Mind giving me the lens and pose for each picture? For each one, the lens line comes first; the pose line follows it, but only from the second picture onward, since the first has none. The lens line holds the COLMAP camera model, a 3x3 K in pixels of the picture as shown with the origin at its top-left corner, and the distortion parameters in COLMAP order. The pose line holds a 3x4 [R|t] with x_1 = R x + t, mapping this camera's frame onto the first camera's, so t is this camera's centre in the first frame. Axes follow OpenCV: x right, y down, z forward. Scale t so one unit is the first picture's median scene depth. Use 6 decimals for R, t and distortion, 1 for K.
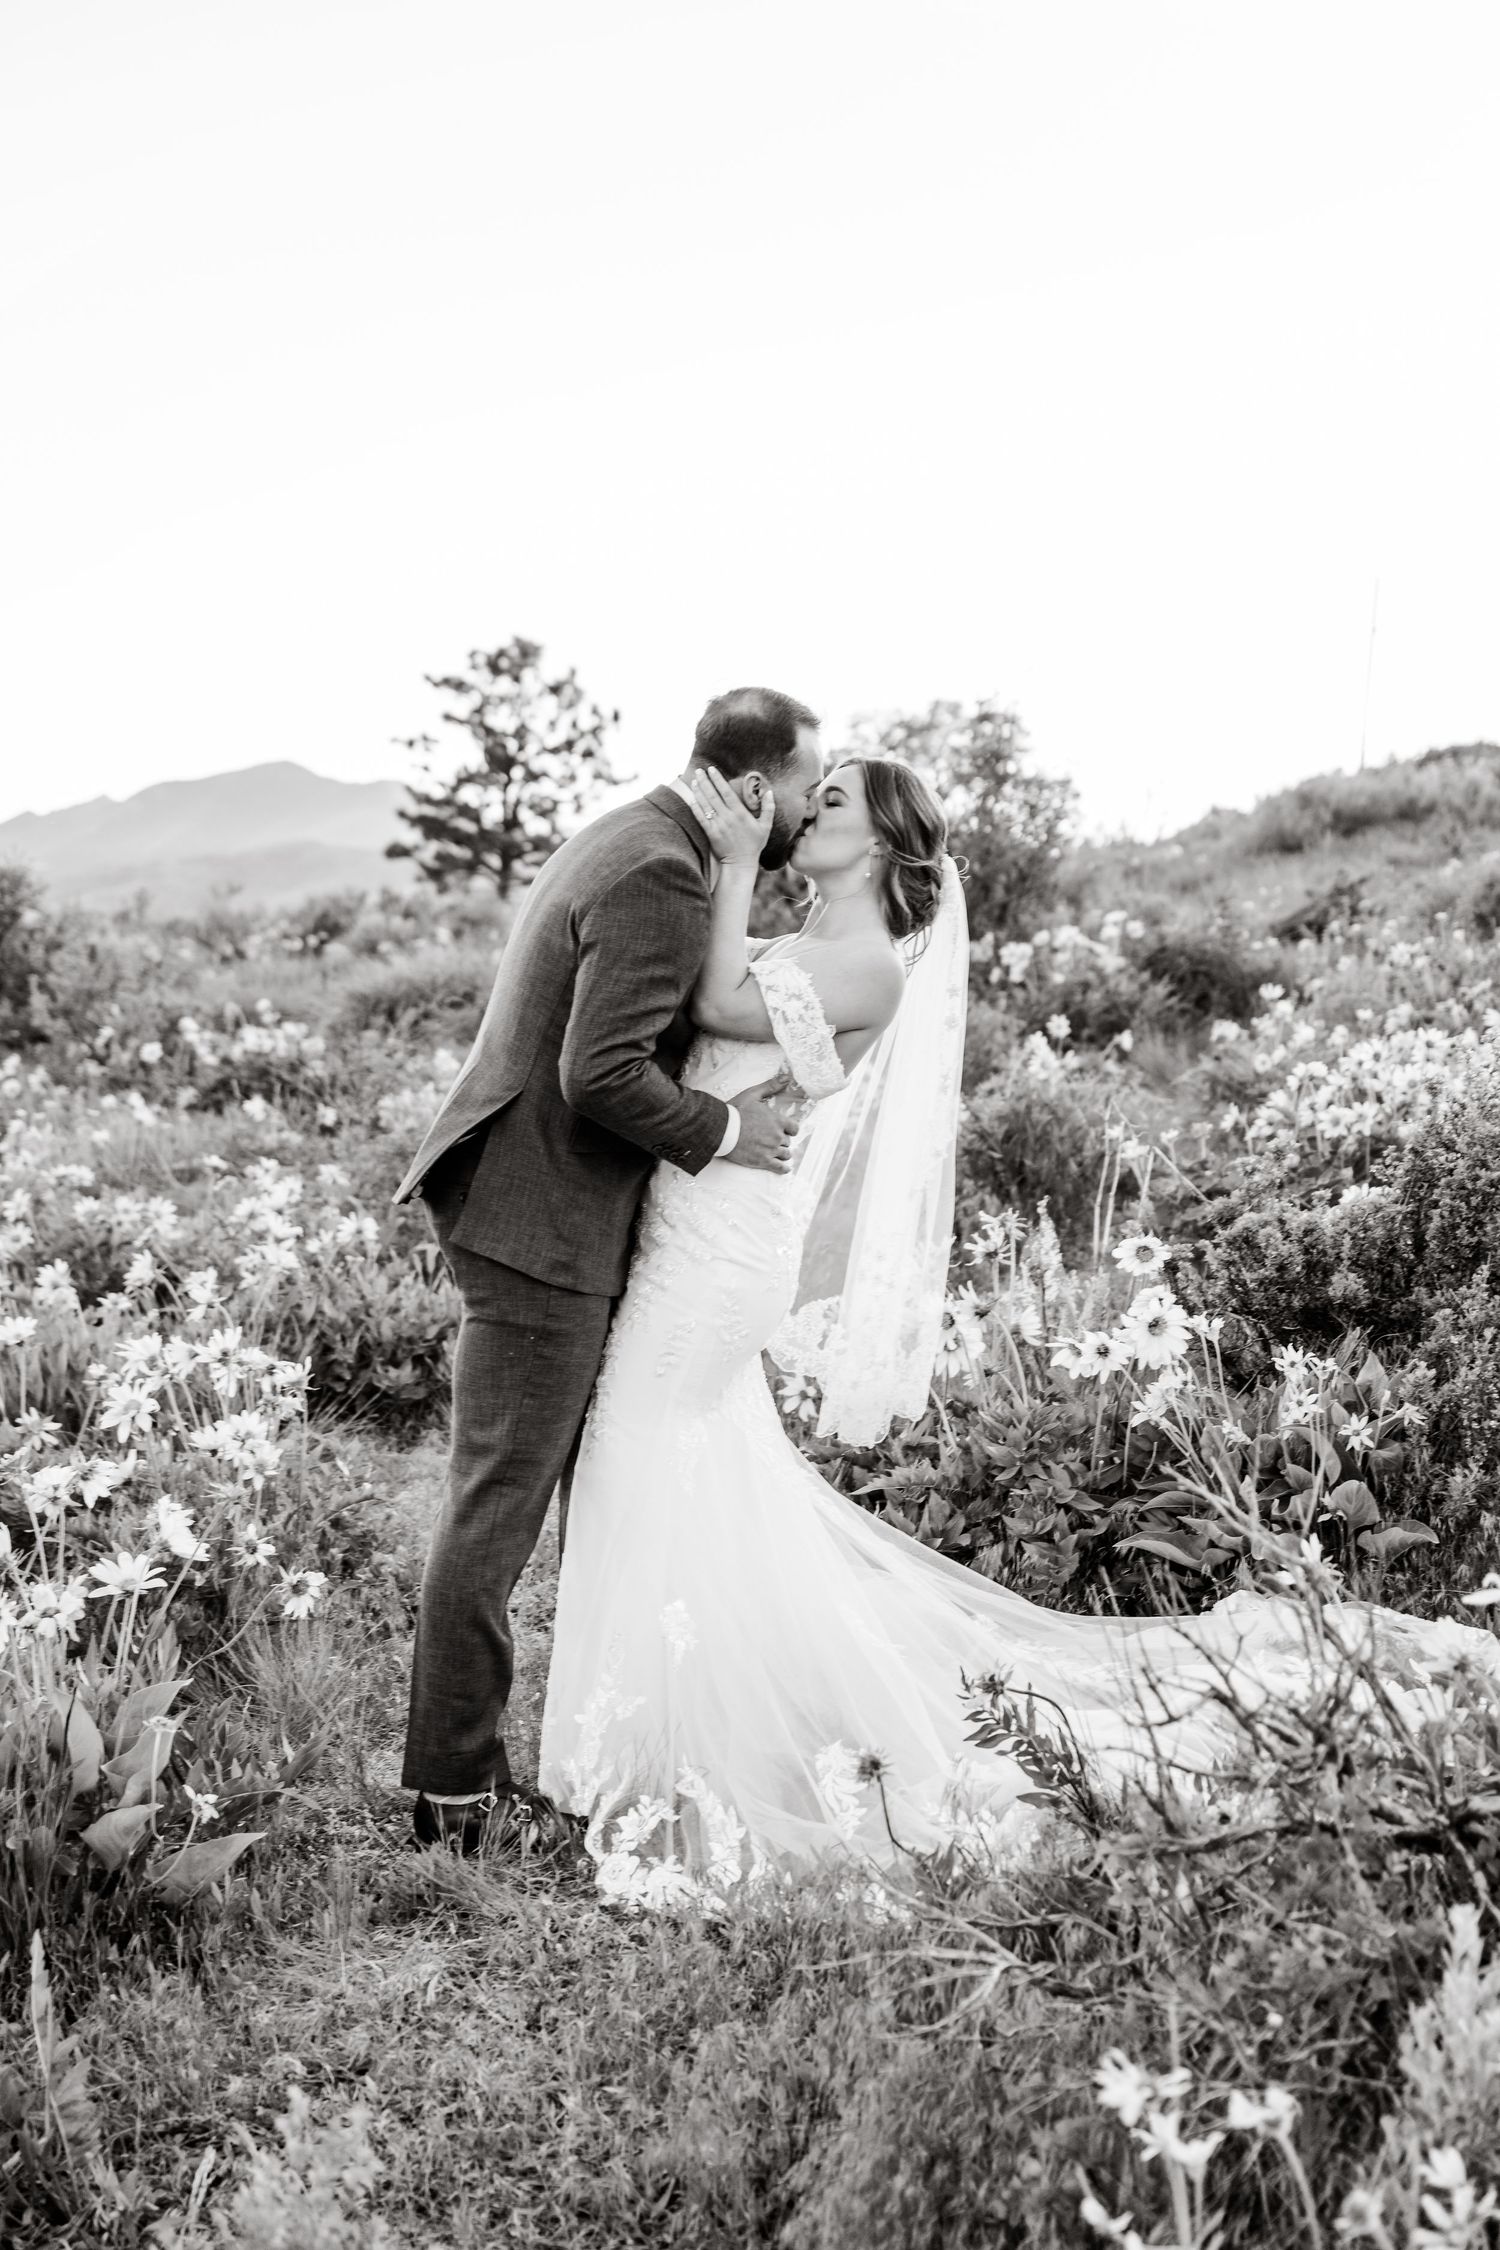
lens RADIAL K [[2945.4, 0, 750.0], [0, 2945.4, 1125.0], [0, 0, 1]] dist [-0.028476, -0.048969]
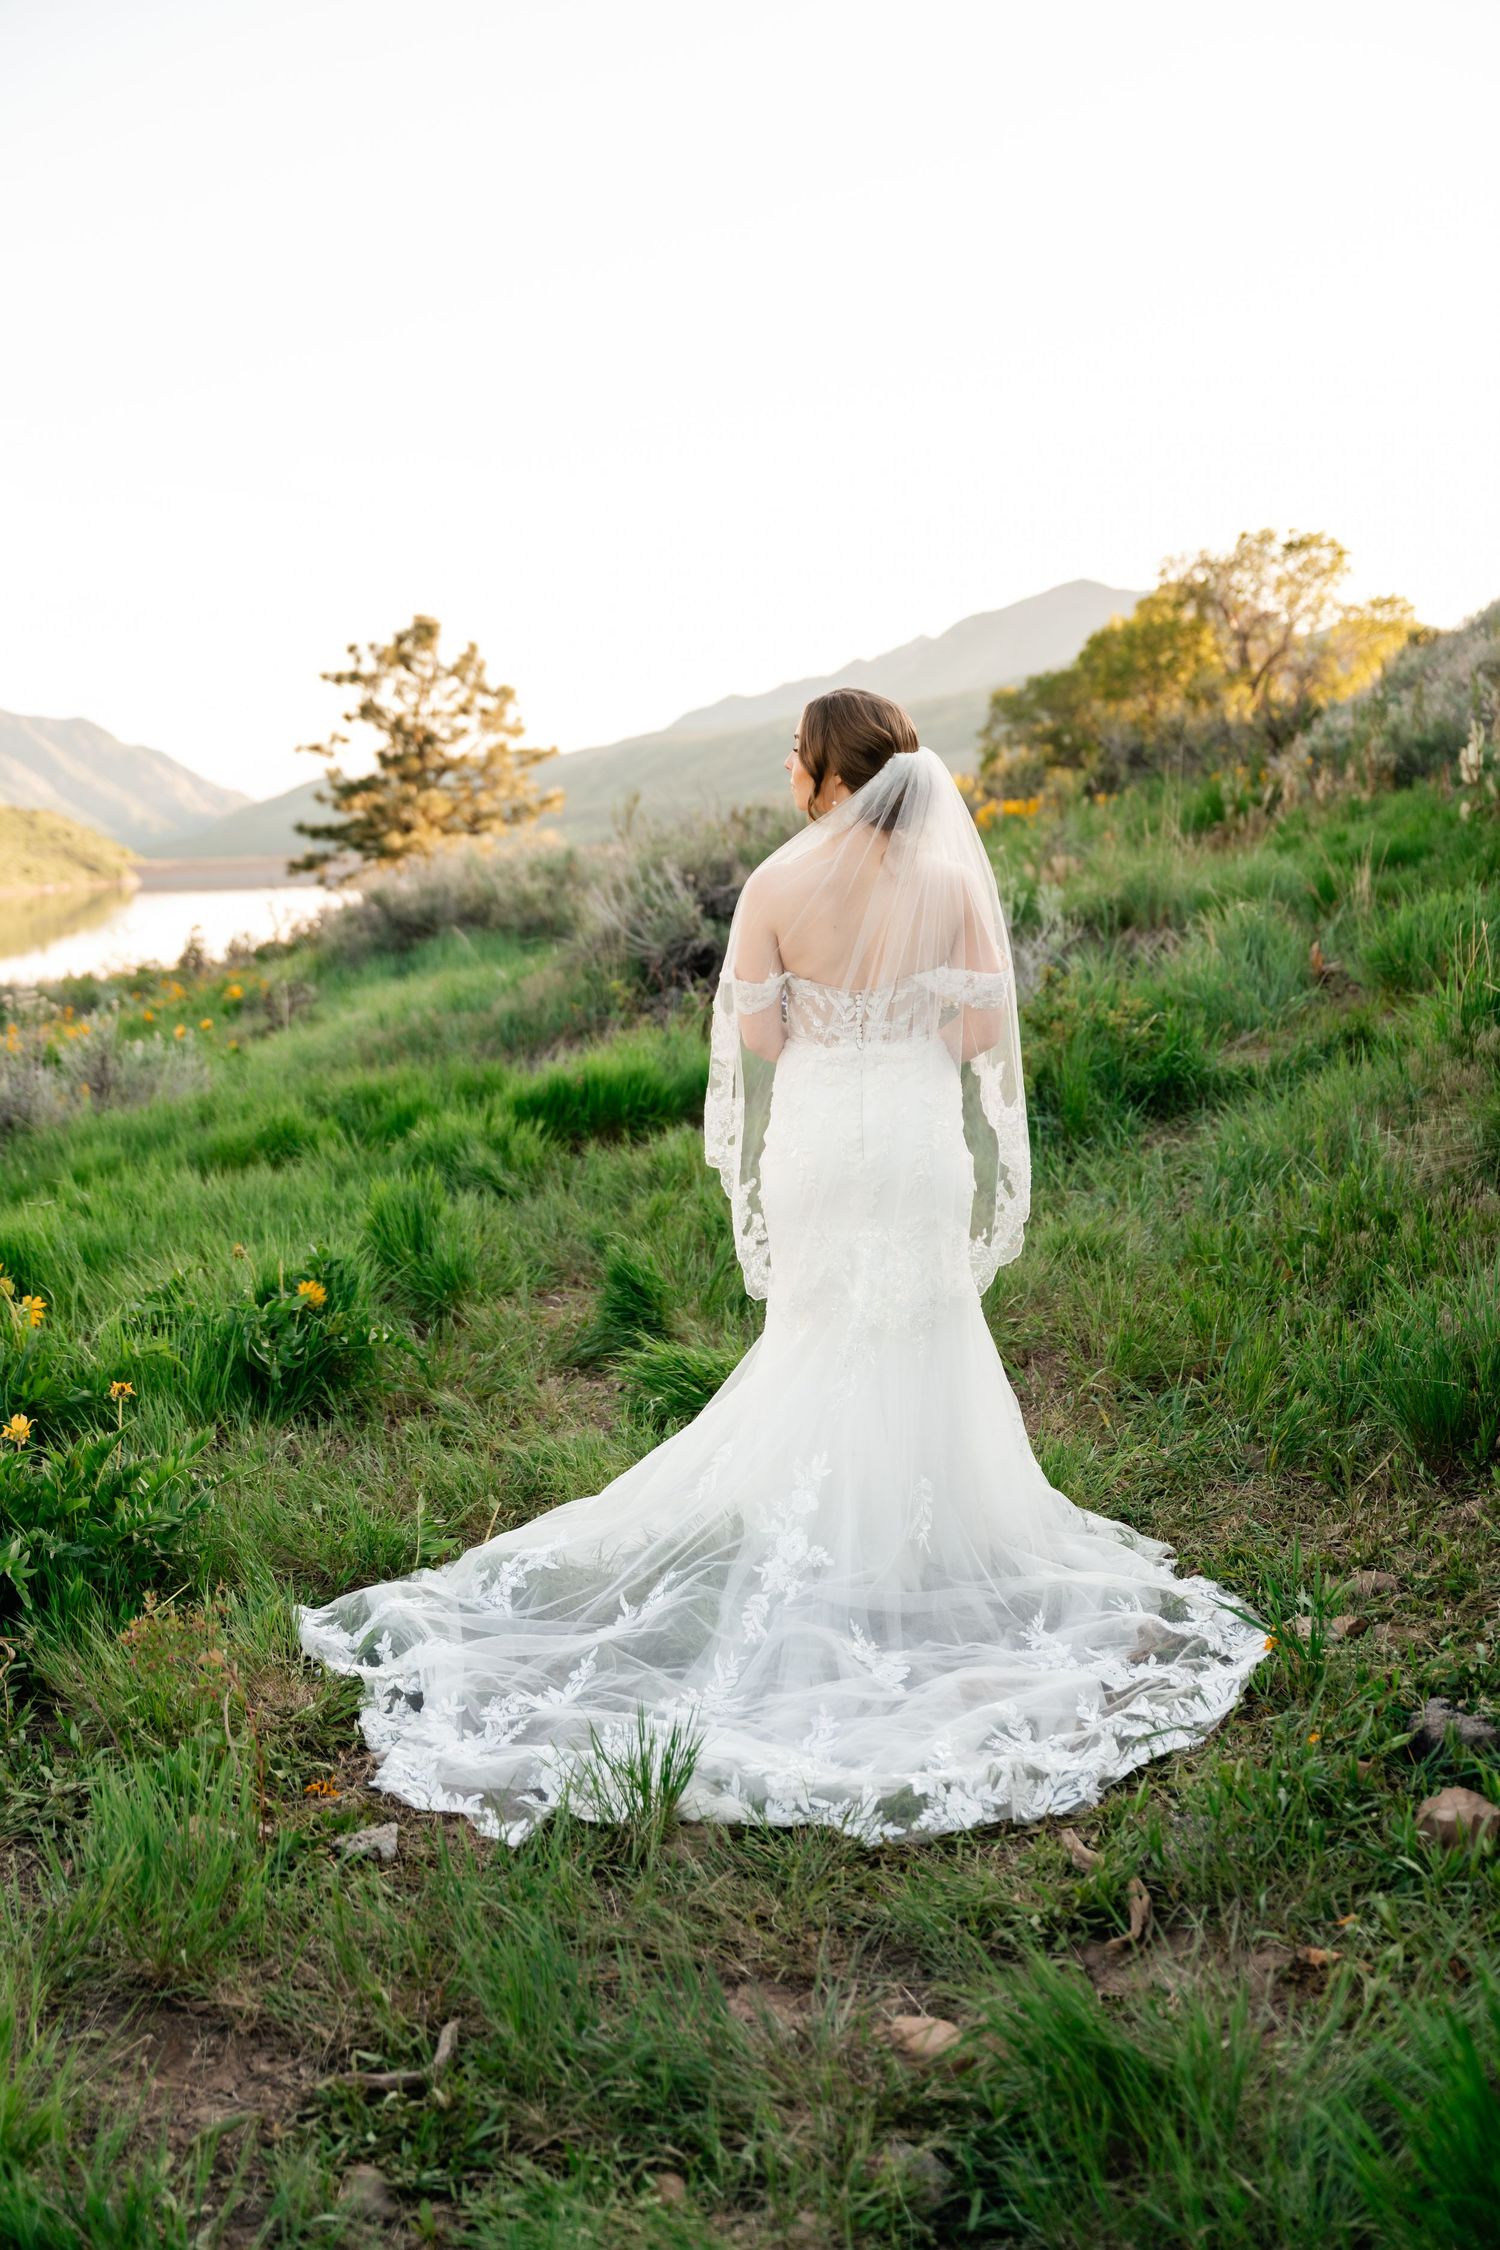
lens RADIAL K [[2713.1, 0, 750.0], [0, 2713.1, 1125.0], [0, 0, 1]] dist [-0.004950, -0.038012]
pose [[0.948260, -0.081938, -0.306738, 1.219030], [0.106155, 0.992346, 0.063088, -0.211106], [0.299221, -0.092386, 0.949701, 0.842261]]
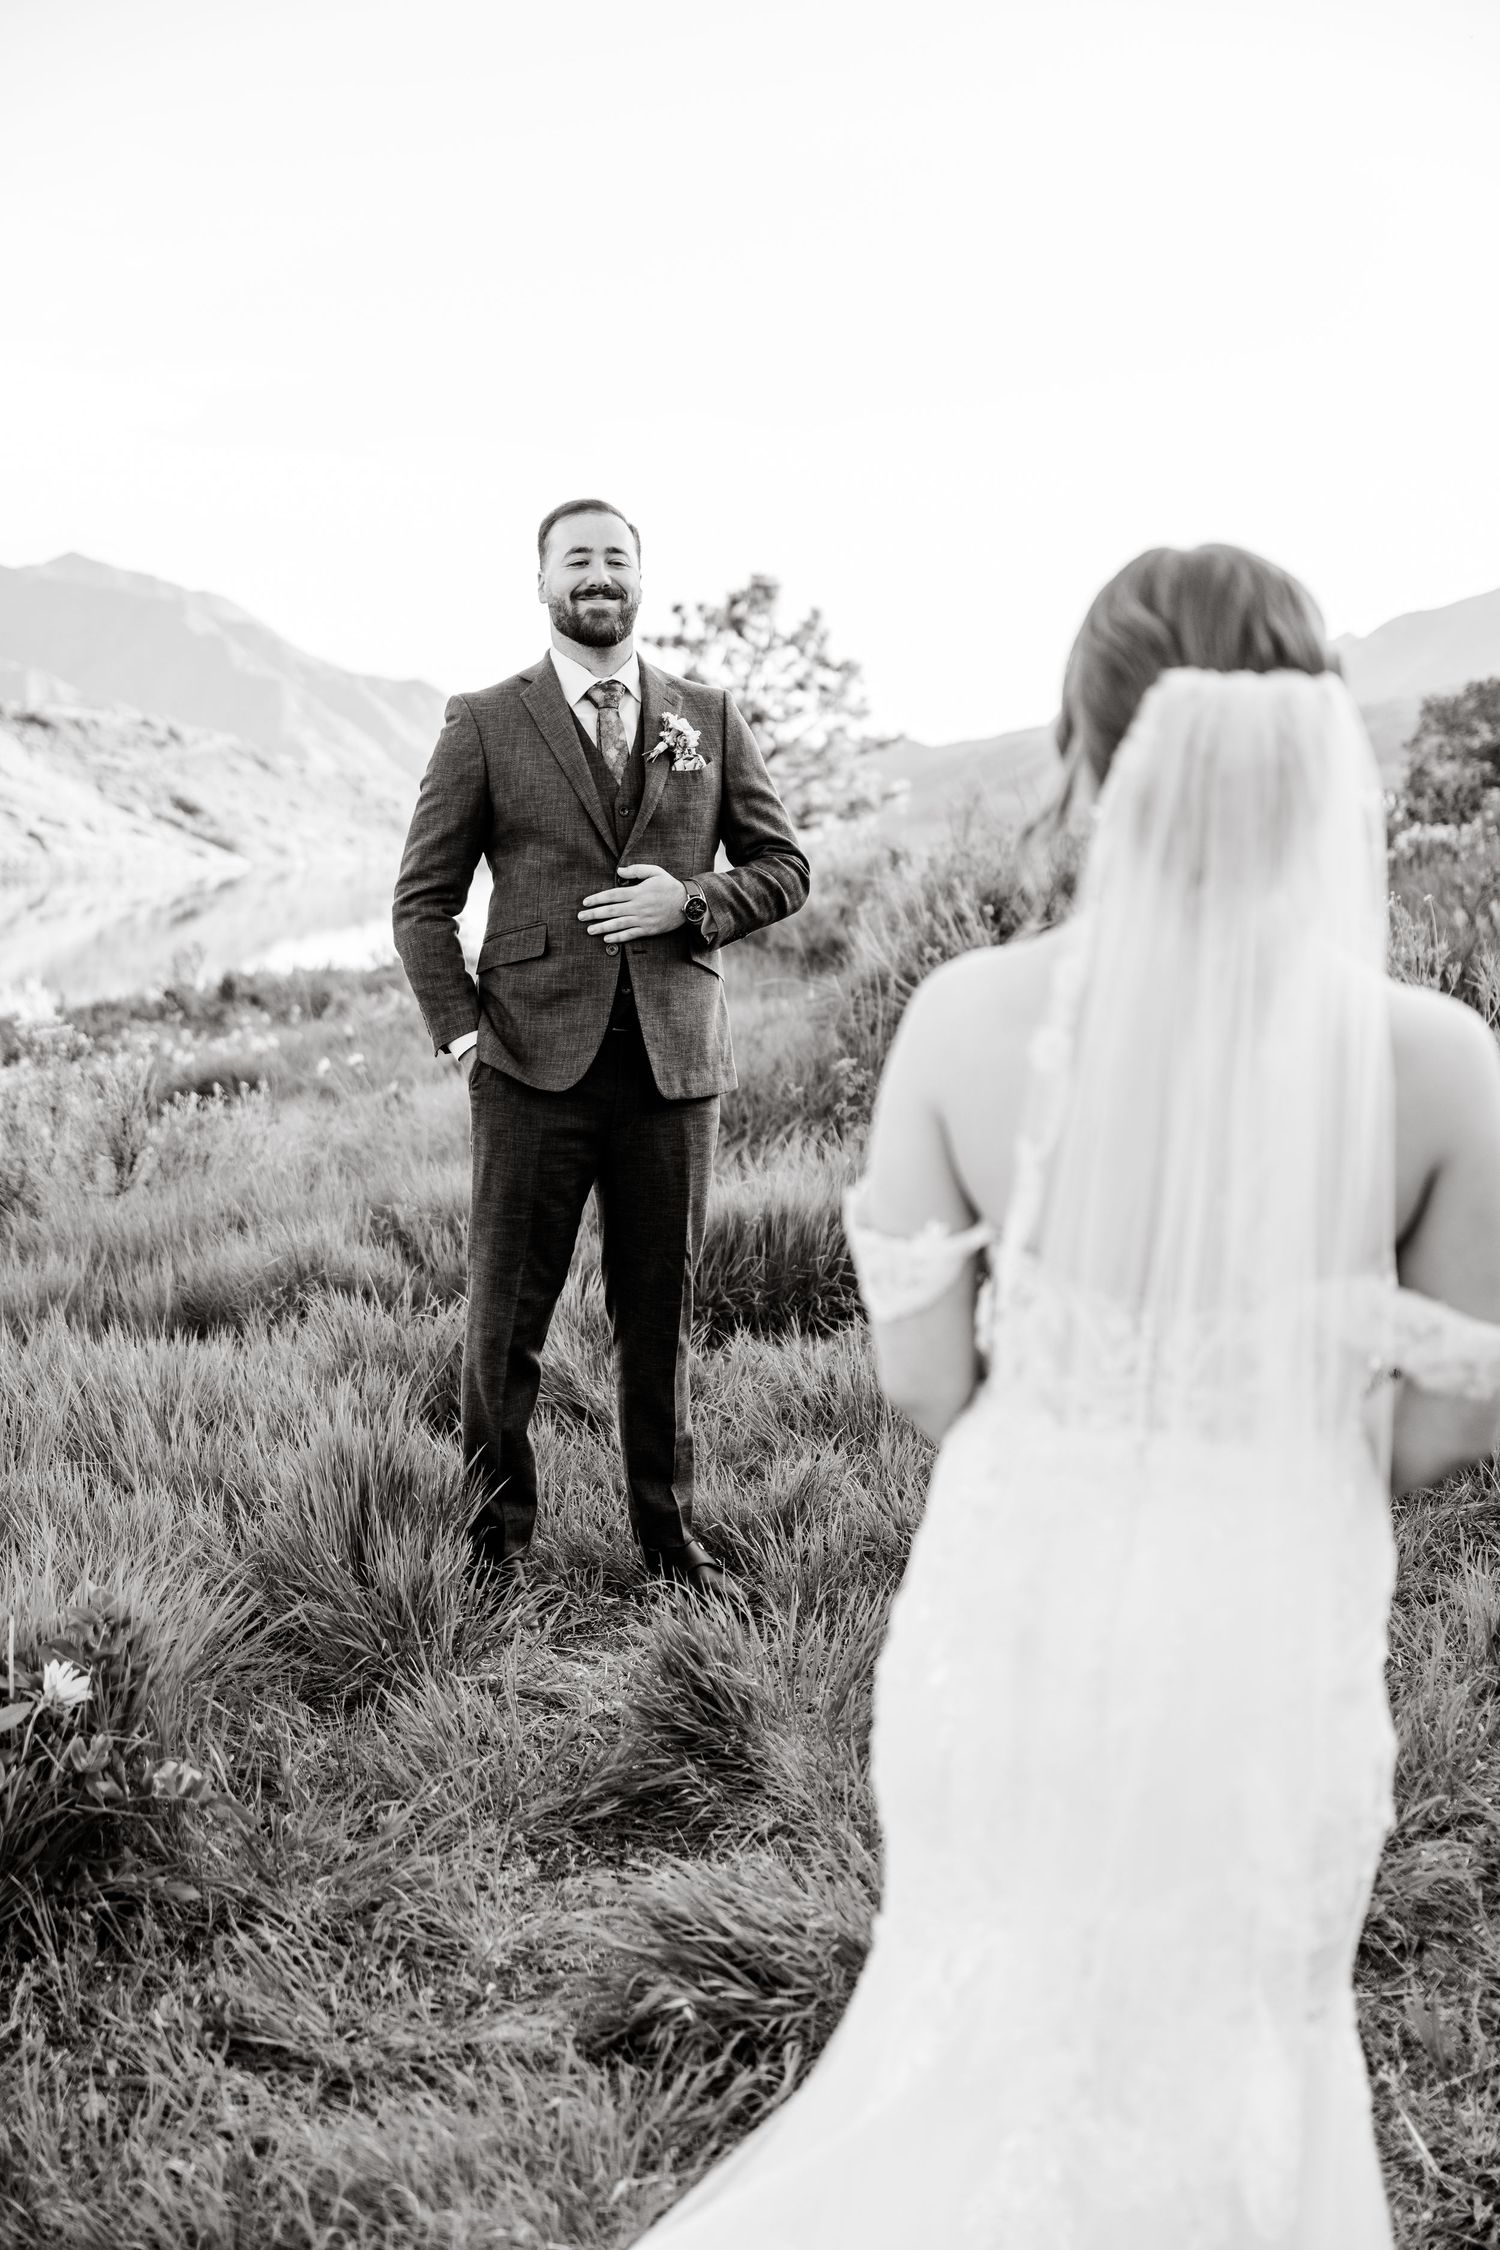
lens RADIAL K [[2984.9, 0, 750.0], [0, 2984.9, 1125.0], [0, 0, 1]] dist [0.013975, 0.016664]
pose [[0.907185, -0.021996, -0.420156, 1.164148], [0.044650, 0.998026, 0.044160, -0.224147], [0.418356, -0.058821, 0.906377, 1.091571]]
